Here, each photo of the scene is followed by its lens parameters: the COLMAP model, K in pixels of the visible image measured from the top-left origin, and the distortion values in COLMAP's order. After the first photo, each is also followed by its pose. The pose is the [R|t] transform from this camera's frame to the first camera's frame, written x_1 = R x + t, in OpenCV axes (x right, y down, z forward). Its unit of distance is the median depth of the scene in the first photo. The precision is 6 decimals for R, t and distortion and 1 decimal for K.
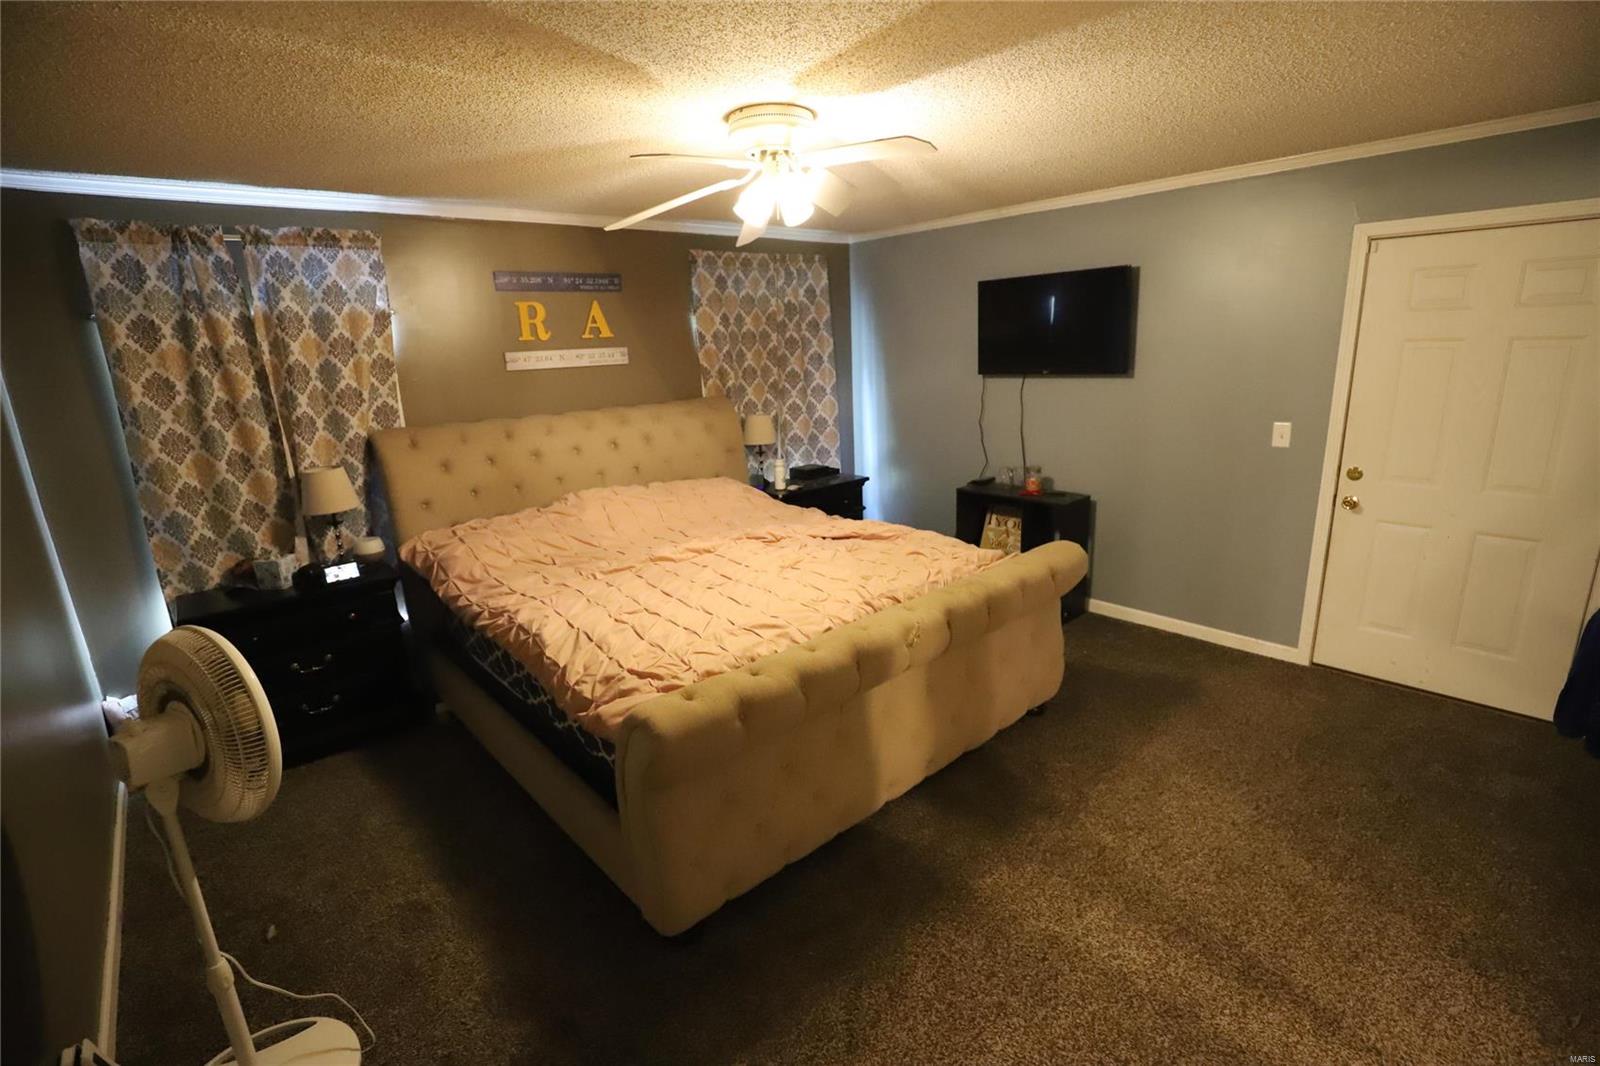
lens RADIAL K [[728.7, 0, 802.0], [0, 728.7, 535.0], [0, 0, 1]] dist [-0.039113, 0.007895]
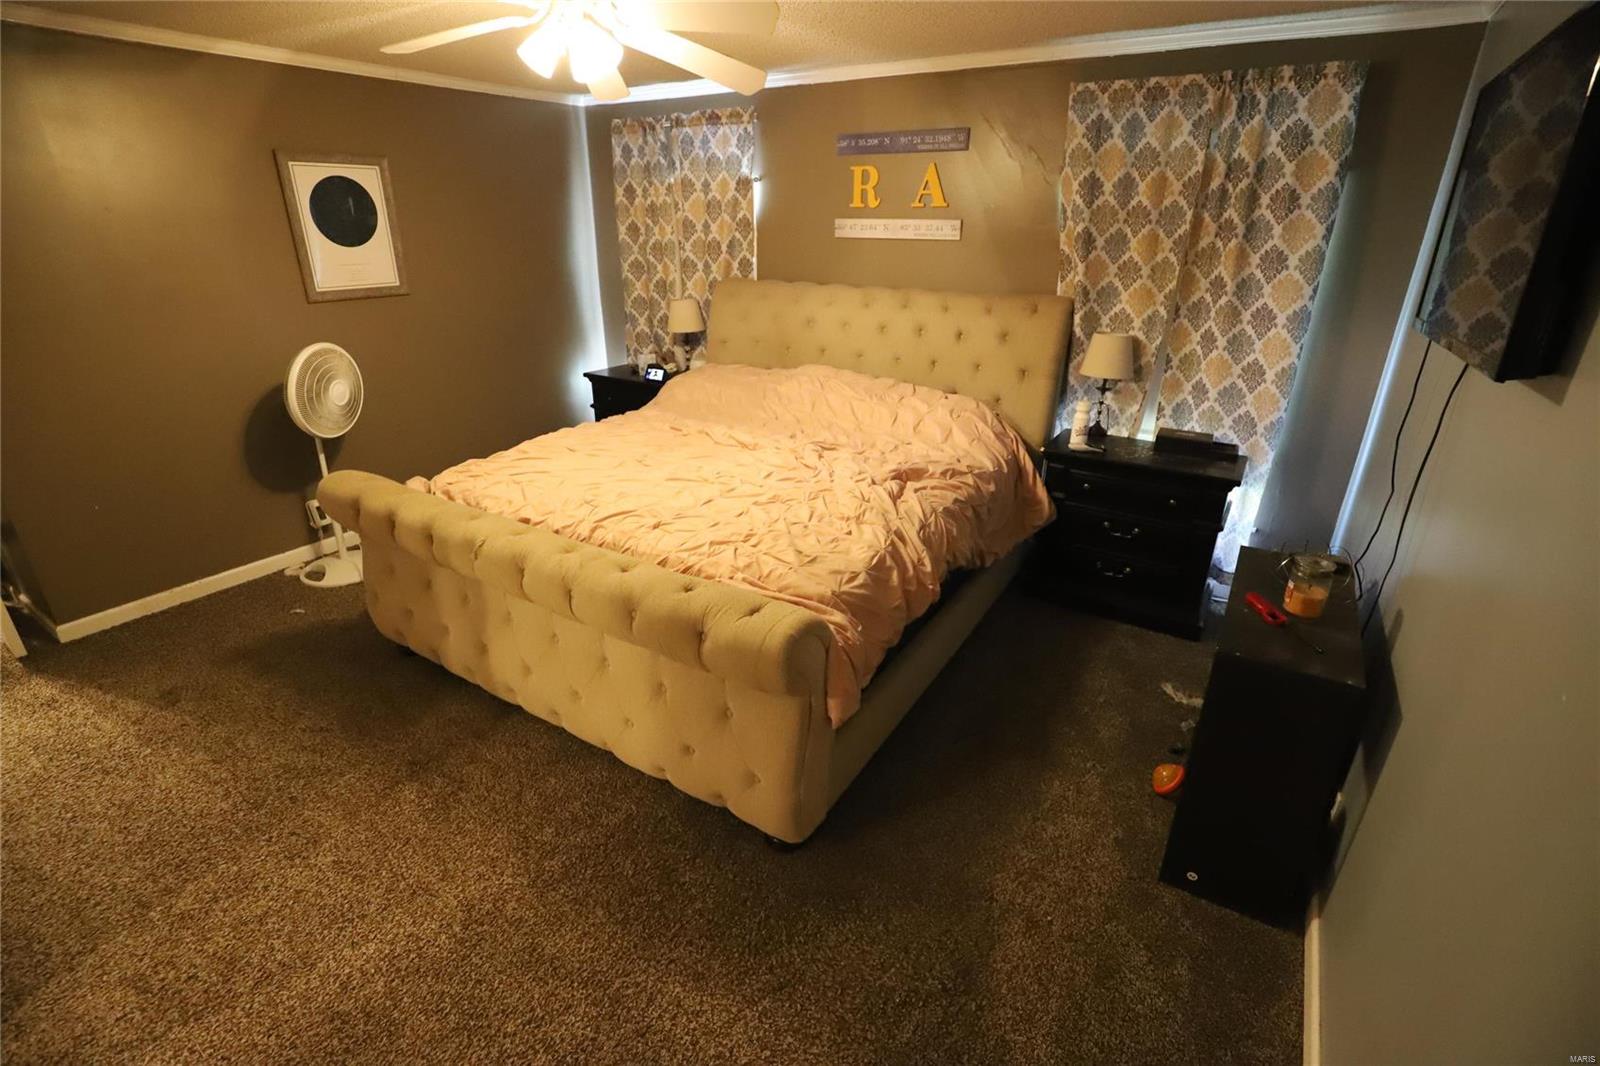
lens RADIAL K [[728.7, 0, 802.0], [0, 728.7, 535.0], [0, 0, 1]] dist [-0.039113, 0.007895]
pose [[0.289401, 0.422006, -0.859161, 0.635484], [-0.258040, 0.898736, 0.354526, -0.195570], [0.921771, 0.119097, 0.368990, 0.612860]]
